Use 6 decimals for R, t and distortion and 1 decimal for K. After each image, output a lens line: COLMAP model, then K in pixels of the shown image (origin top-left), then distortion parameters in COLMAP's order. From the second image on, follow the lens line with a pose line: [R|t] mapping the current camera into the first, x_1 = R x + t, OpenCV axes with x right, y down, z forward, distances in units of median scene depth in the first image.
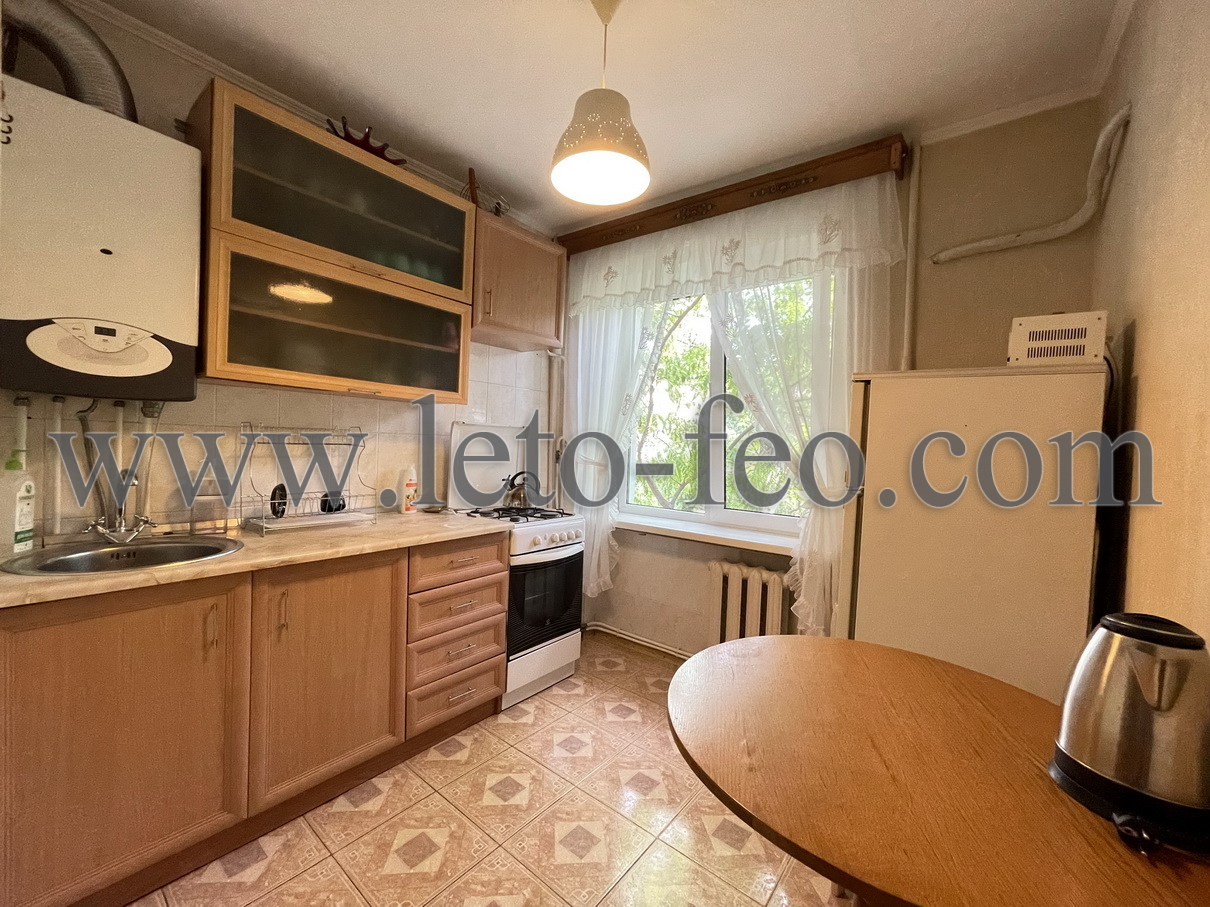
lens RADIAL K [[488.0, 0, 607.3], [0, 488.0, 450.3], [0, 0, 1]] dist [-0.000496, 0.001523]
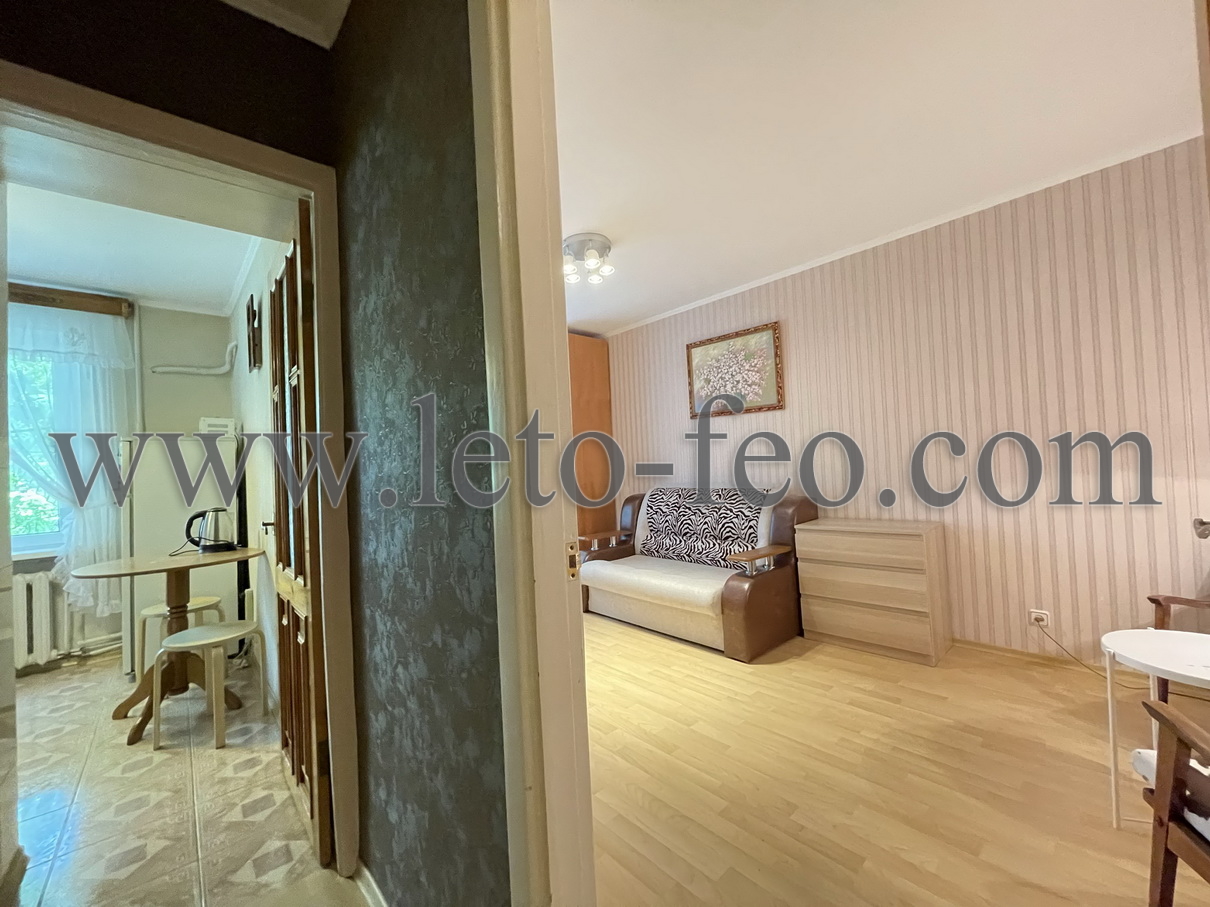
lens RADIAL K [[488.0, 0, 605.1], [0, 488.0, 454.4], [0, 0, 1]] dist [-0.000496, 0.001523]
pose [[0.223433, -0.015907, 0.974590, -0.697320], [0.064473, 0.997918, 0.001507, 0.014570], [-0.972585, 0.062498, 0.223993, -0.973902]]
